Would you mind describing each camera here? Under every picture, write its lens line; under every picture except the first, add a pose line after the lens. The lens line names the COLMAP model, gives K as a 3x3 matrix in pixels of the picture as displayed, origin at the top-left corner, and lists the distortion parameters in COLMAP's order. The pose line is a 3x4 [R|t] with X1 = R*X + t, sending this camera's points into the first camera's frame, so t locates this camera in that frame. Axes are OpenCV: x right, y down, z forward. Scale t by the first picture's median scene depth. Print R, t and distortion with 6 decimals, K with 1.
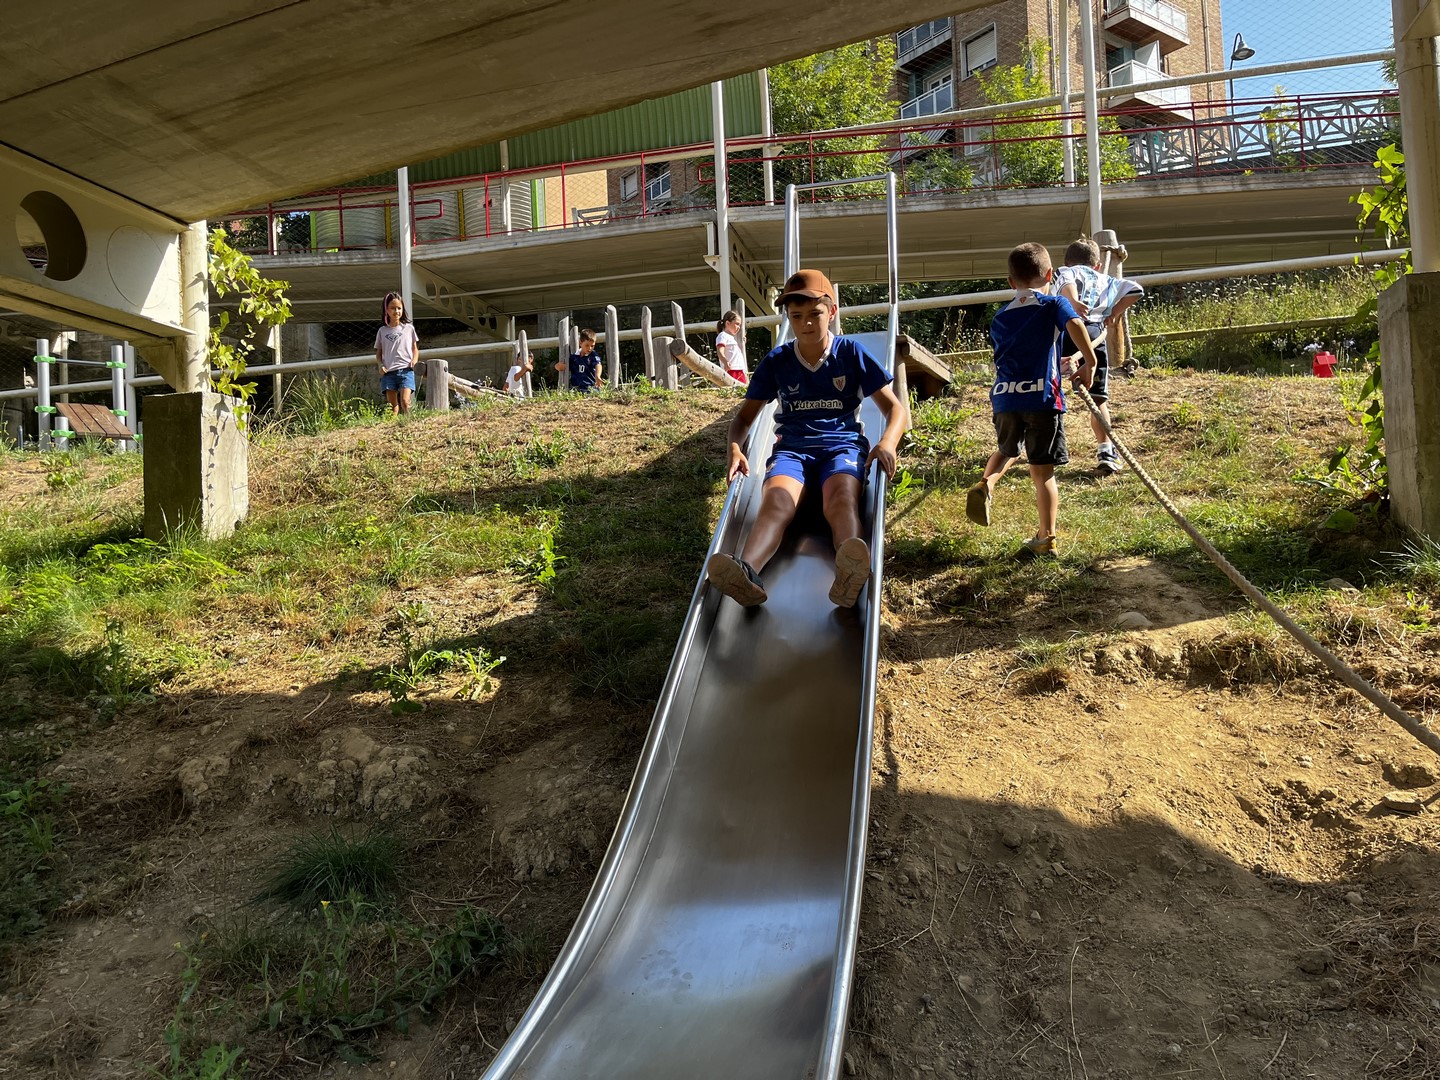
lens RADIAL K [[1081.9, 0, 711.4], [0, 1081.9, 519.4], [0, 0, 1]] dist [0.054662, -0.070252]
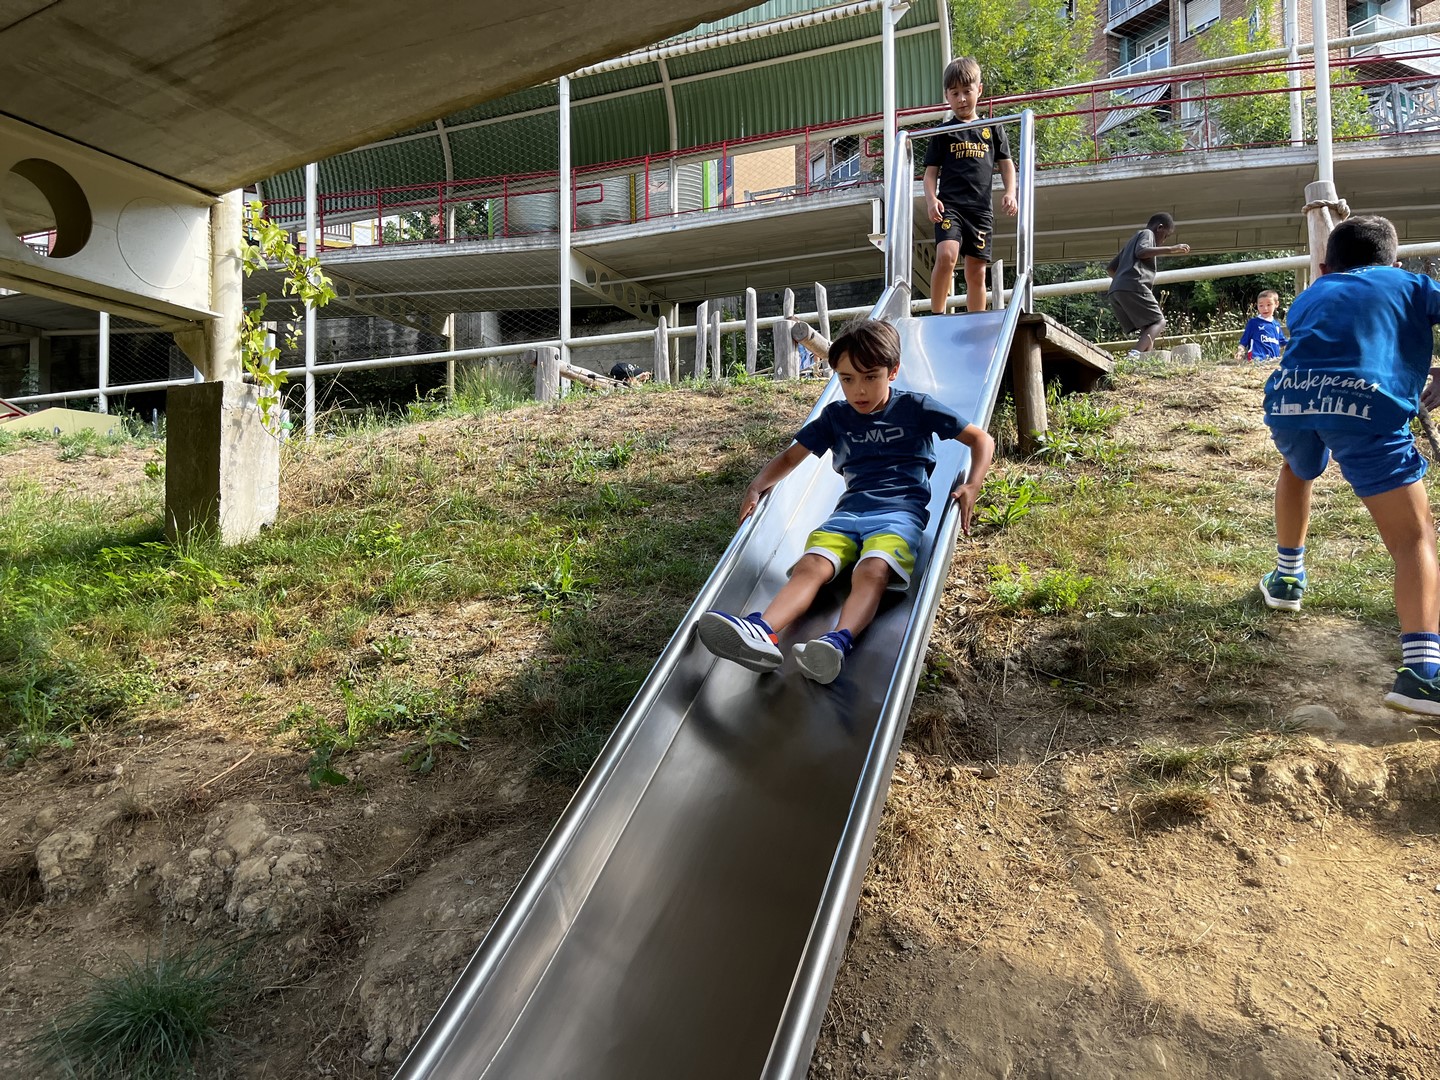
lens RADIAL K [[1081.9, 0, 711.4], [0, 1081.9, 519.4], [0, 0, 1]] dist [0.054662, -0.070252]
pose [[0.984363, 0.026346, -0.174172, 0.099973], [-0.024573, 0.999622, 0.012330, -0.025616], [0.174431, -0.007858, 0.984638, 0.197475]]
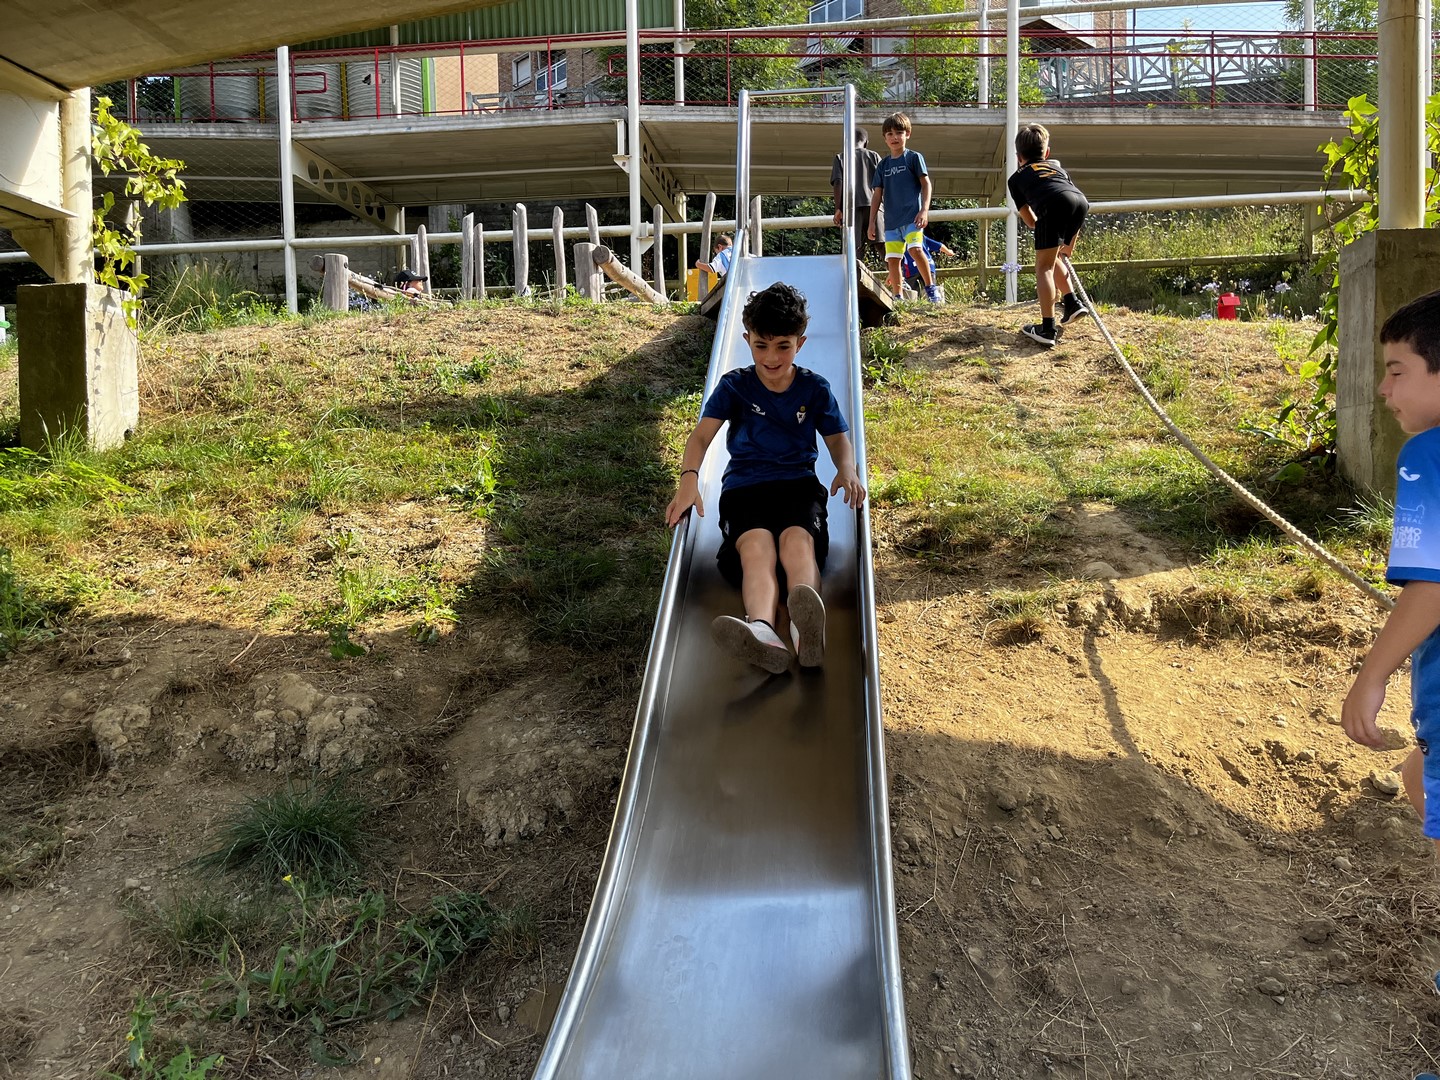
lens RADIAL K [[1084.6, 0, 720.4], [0, 1084.6, 523.2], [0, 0, 1]] dist [0.053550, -0.074804]
pose [[0.992808, 0.025227, 0.117028, -0.059001], [-0.035228, 0.995826, 0.084199, -0.017283], [-0.114415, -0.087716, 0.989553, 0.046489]]
